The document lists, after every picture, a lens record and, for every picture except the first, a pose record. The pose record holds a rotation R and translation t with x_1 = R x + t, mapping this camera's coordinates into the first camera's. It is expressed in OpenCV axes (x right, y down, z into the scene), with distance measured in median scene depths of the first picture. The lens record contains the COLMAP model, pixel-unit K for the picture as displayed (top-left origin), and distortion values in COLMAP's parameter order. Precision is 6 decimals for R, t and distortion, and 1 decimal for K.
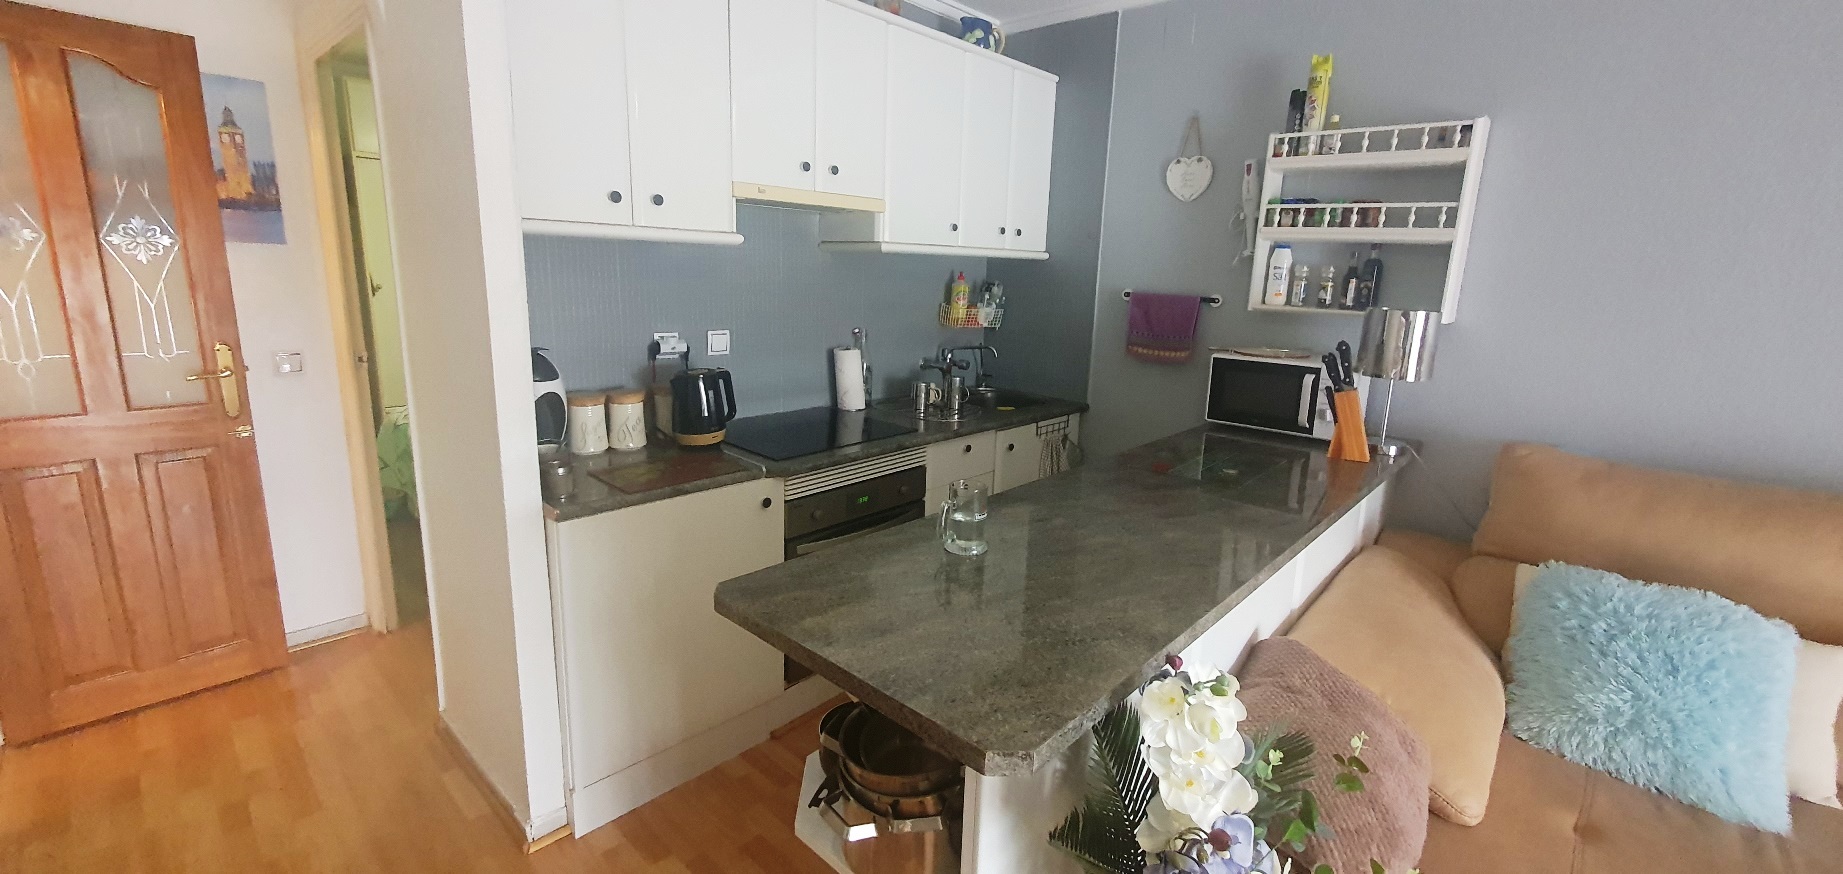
lens RADIAL K [[739.5, 0, 925.9], [0, 739.5, 419.4], [0, 0, 1]] dist [0.000183, 0.000544]
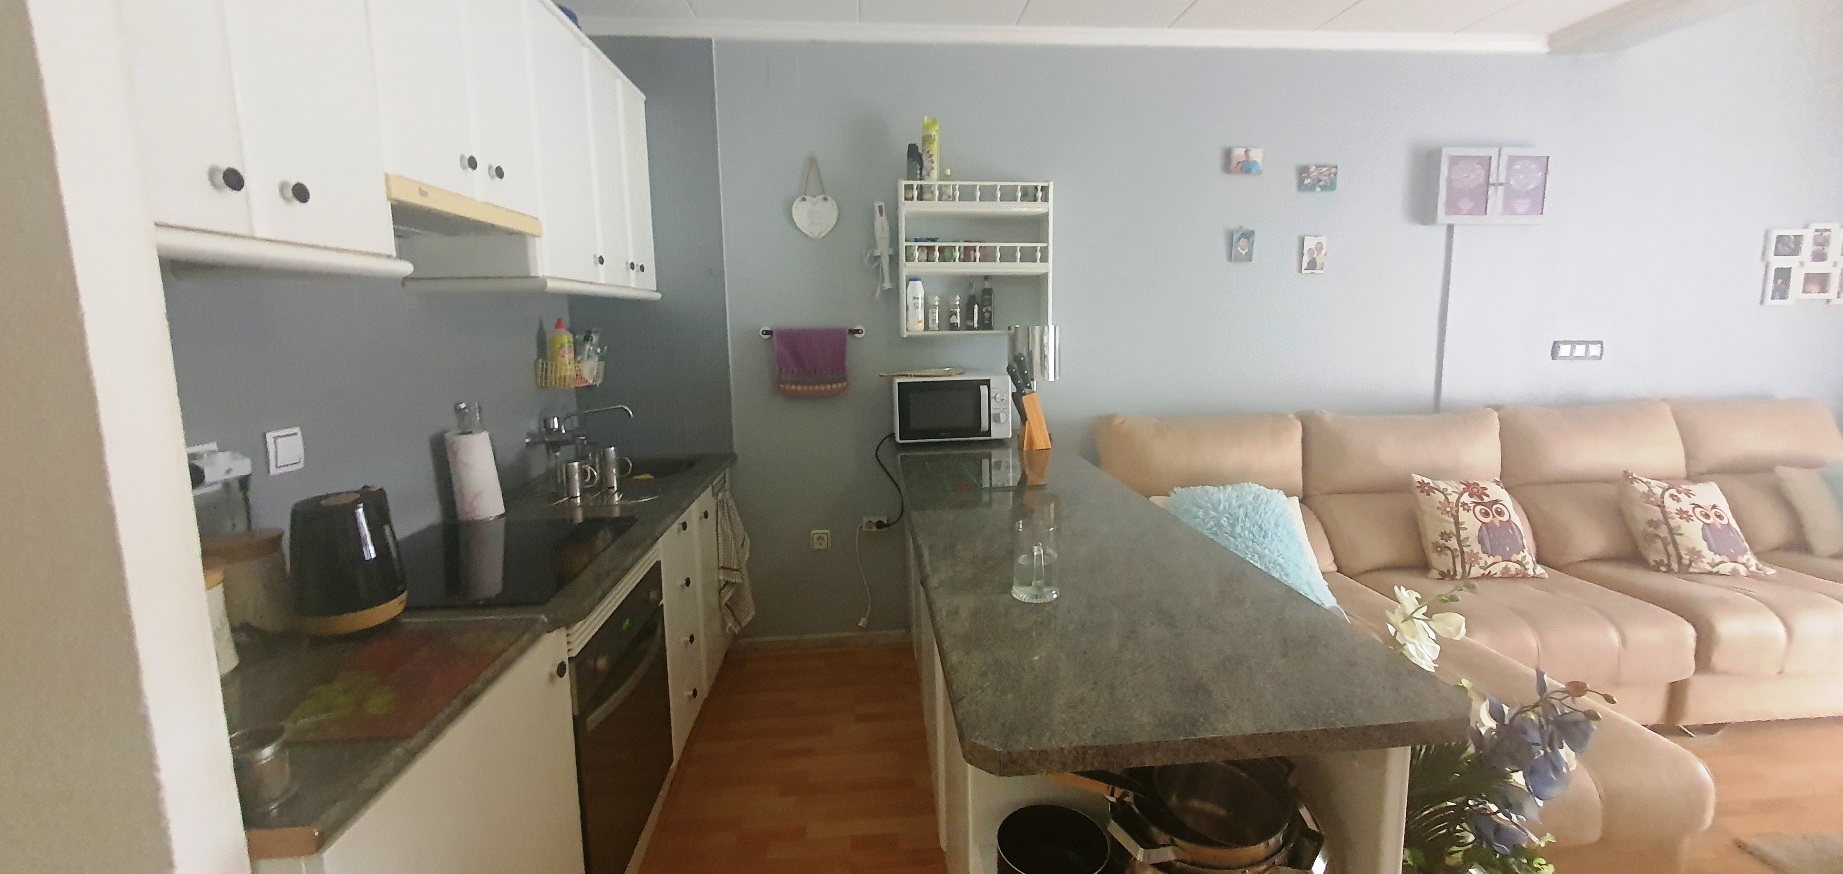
lens RADIAL K [[739.5, 0, 925.9], [0, 739.5, 419.4], [0, 0, 1]] dist [0.000183, 0.000544]
pose [[0.668152, -0.144631, 0.729832, -0.372983], [0.190694, 0.981447, 0.019916, -0.045440], [-0.719172, 0.125867, 0.683337, 0.253084]]
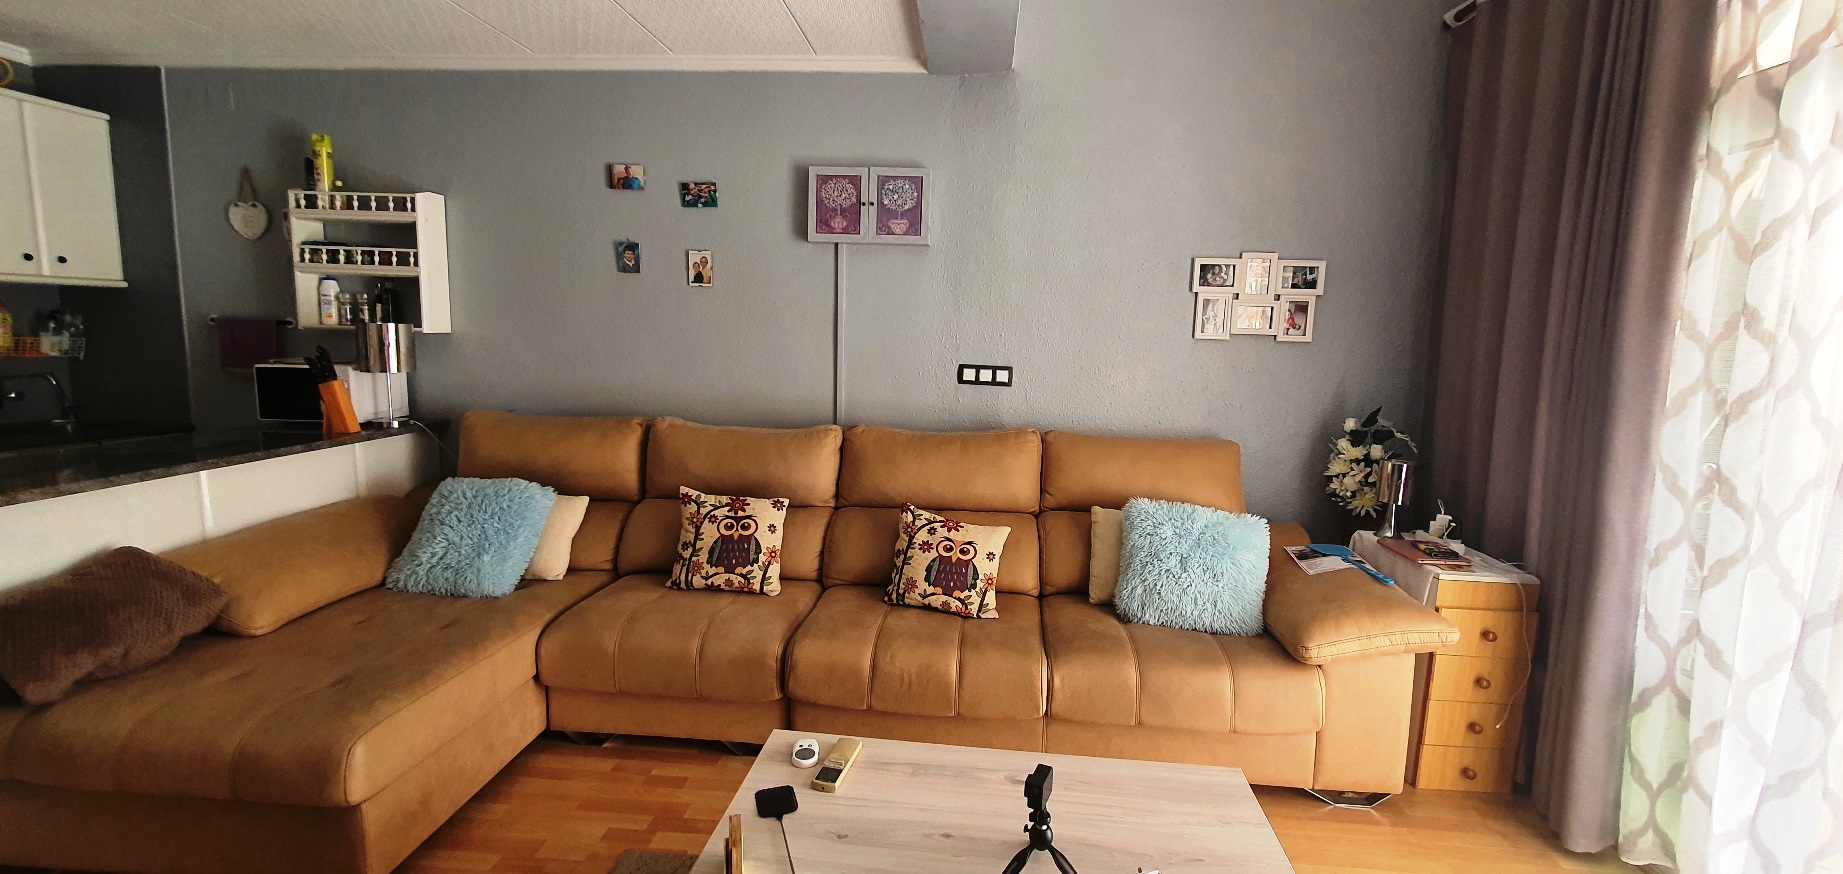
lens RADIAL K [[739.5, 0, 925.9], [0, 739.5, 419.4], [0, 0, 1]] dist [0.000183, 0.000544]
pose [[0.777296, -0.087383, 0.623037, 0.484726], [0.128229, 0.991524, -0.020914, 0.167559], [-0.615928, 0.096148, 0.781913, -0.614737]]
